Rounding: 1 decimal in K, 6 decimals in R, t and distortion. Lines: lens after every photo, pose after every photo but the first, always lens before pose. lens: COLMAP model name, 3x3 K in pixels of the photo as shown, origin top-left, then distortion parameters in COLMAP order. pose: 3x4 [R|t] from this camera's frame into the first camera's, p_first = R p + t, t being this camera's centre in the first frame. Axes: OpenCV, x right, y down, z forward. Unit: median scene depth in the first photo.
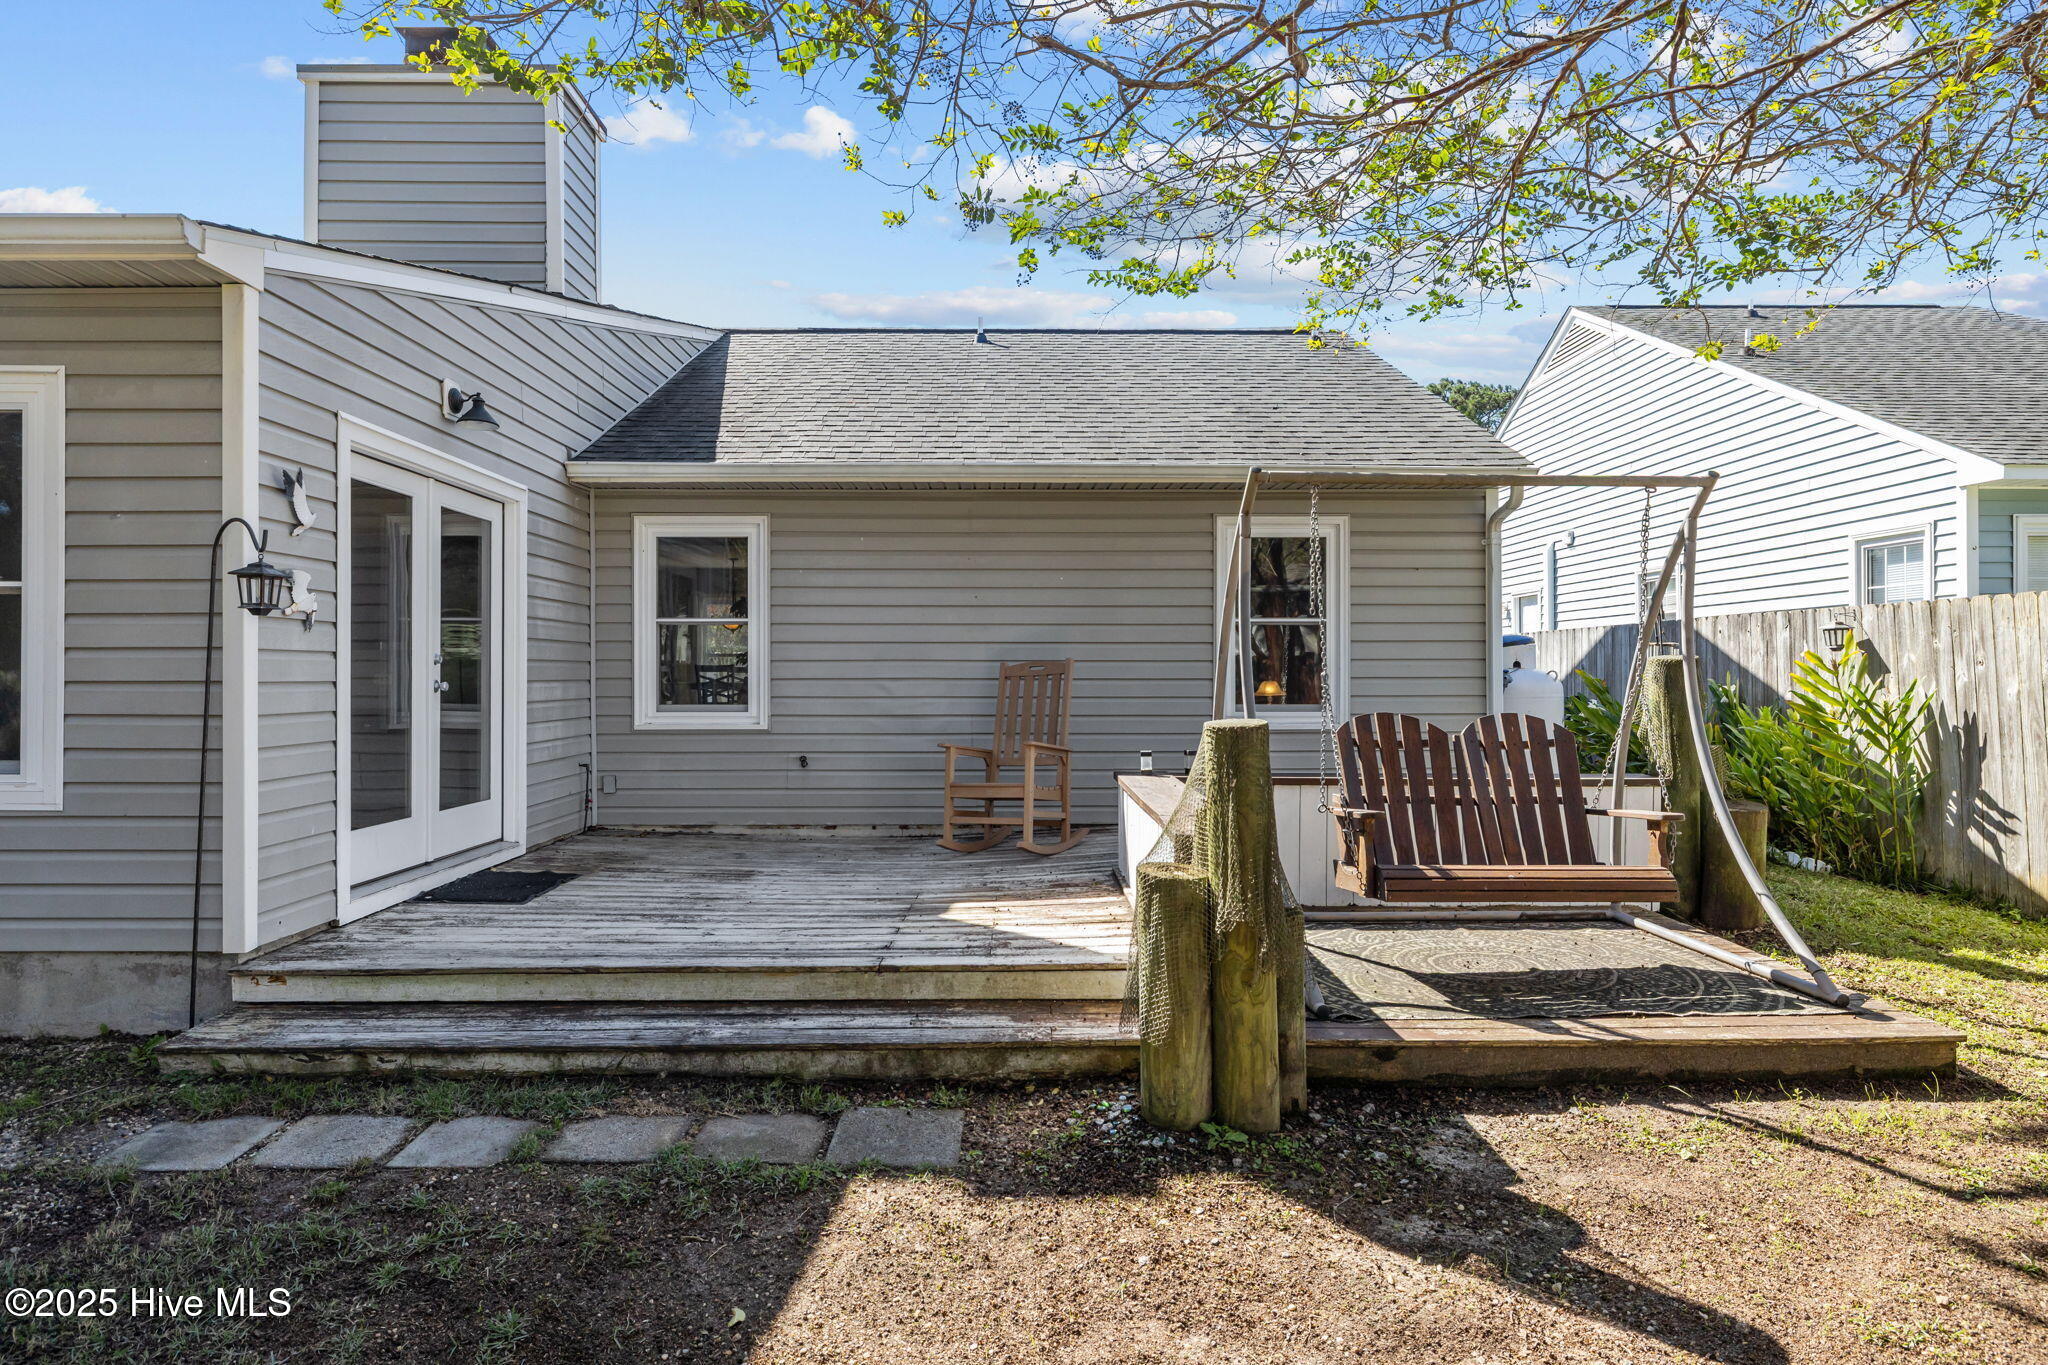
lens RADIAL K [[958.7, 0, 1026.9], [0, 958.7, 678.4], [0, 0, 1]] dist [-0.002222, 0.000307]
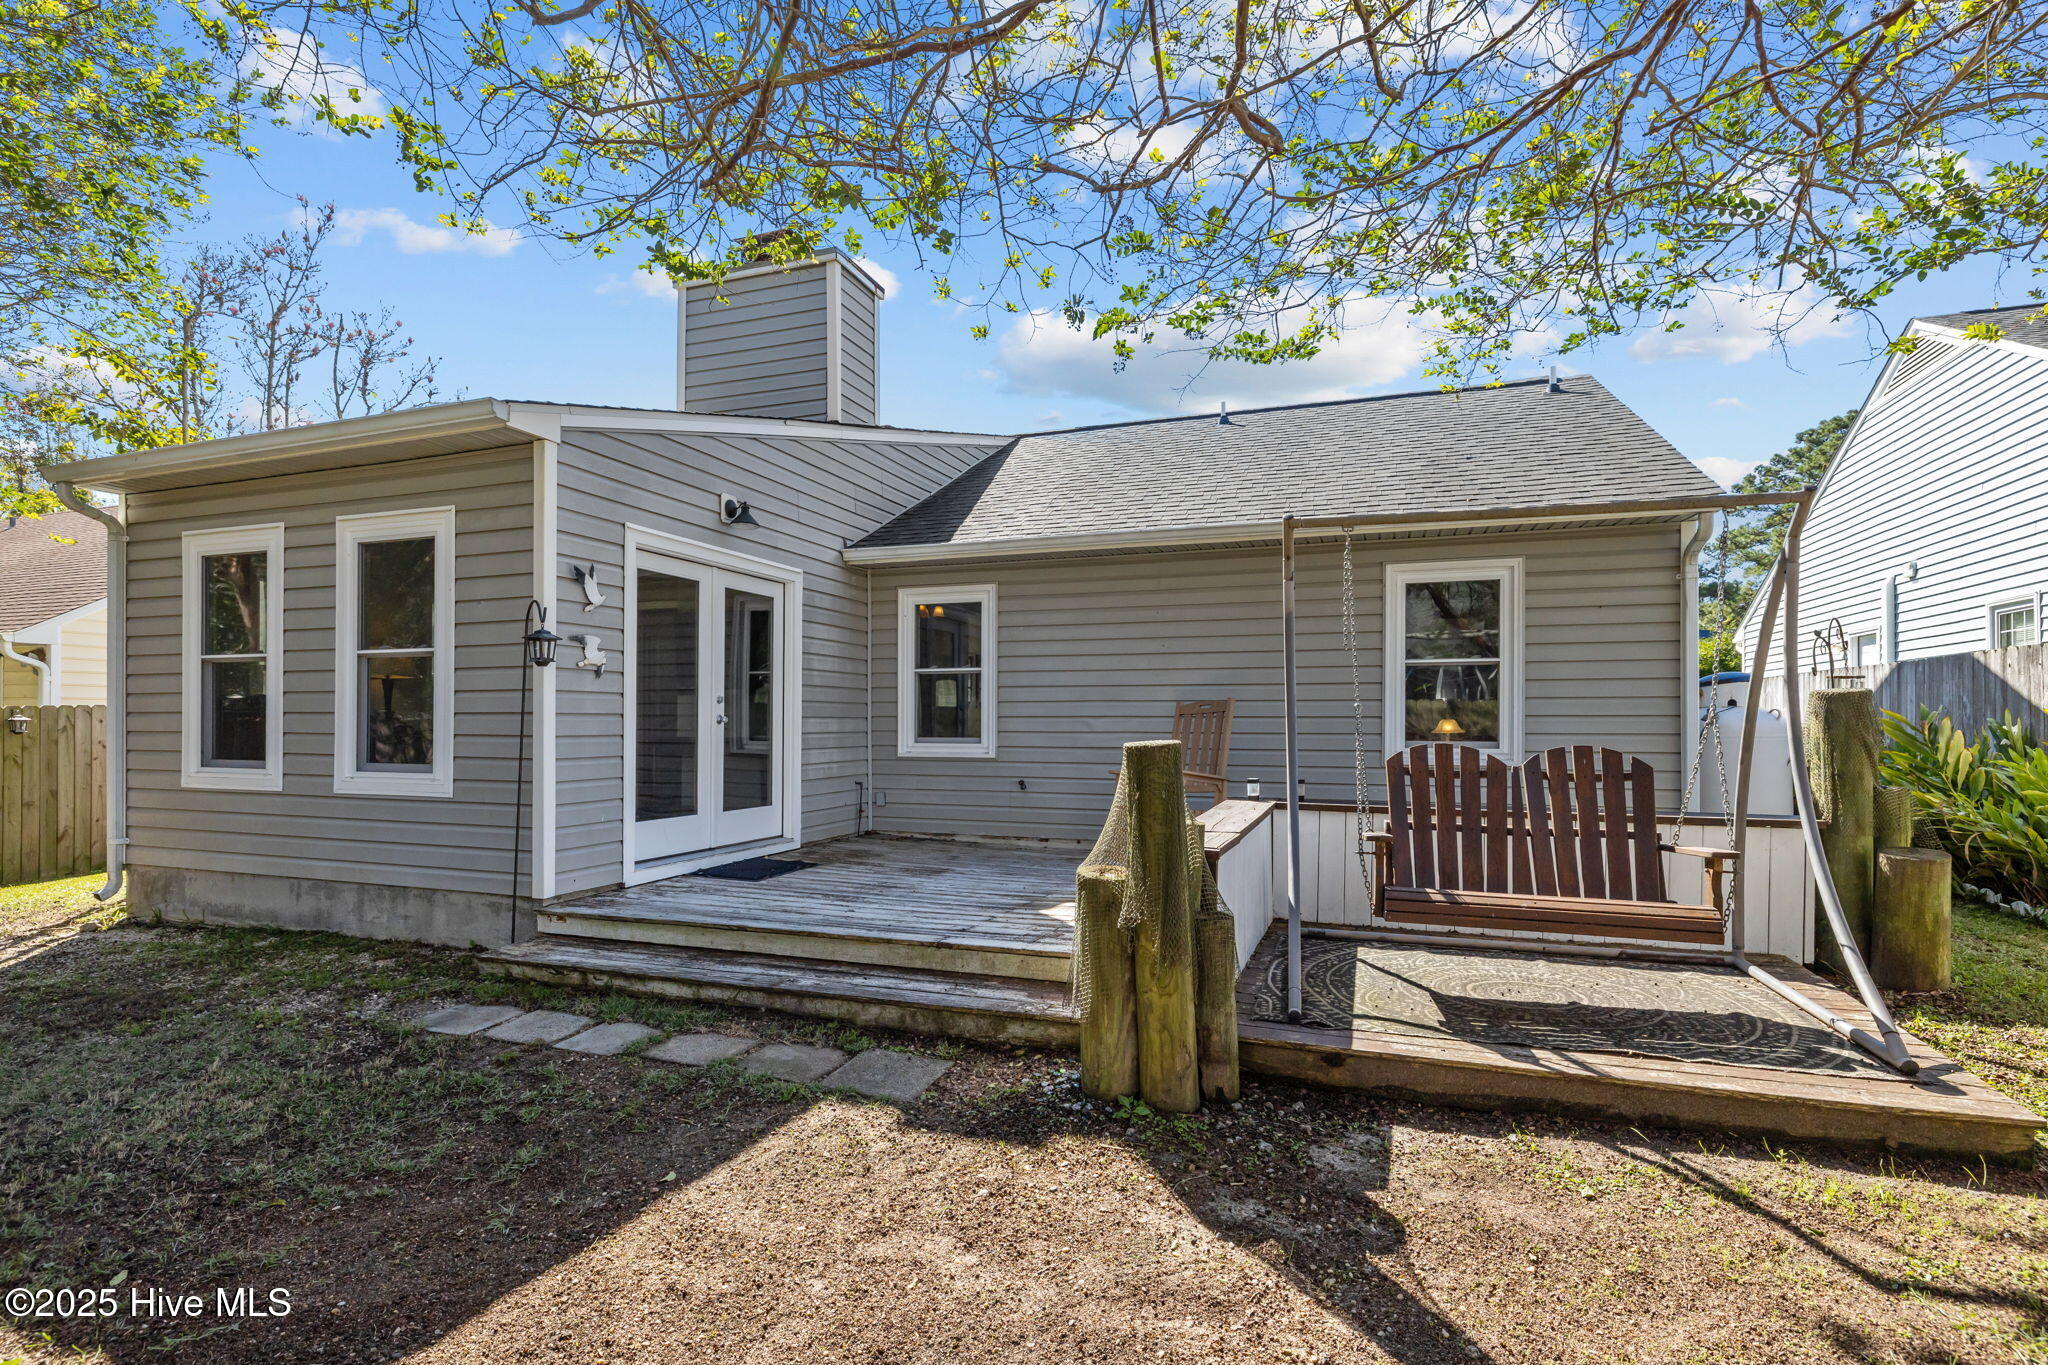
lens RADIAL K [[824.7, 0, 1051.5], [0, 824.7, 721.9], [0, 0, 1]] dist [-0.005013, 0.002195]
pose [[0.955489, 0.002229, -0.295017, 0.306474], [-0.002111, 0.999998, 0.000718, 0.016072], [0.295018, -0.000063, 0.955492, 0.033618]]
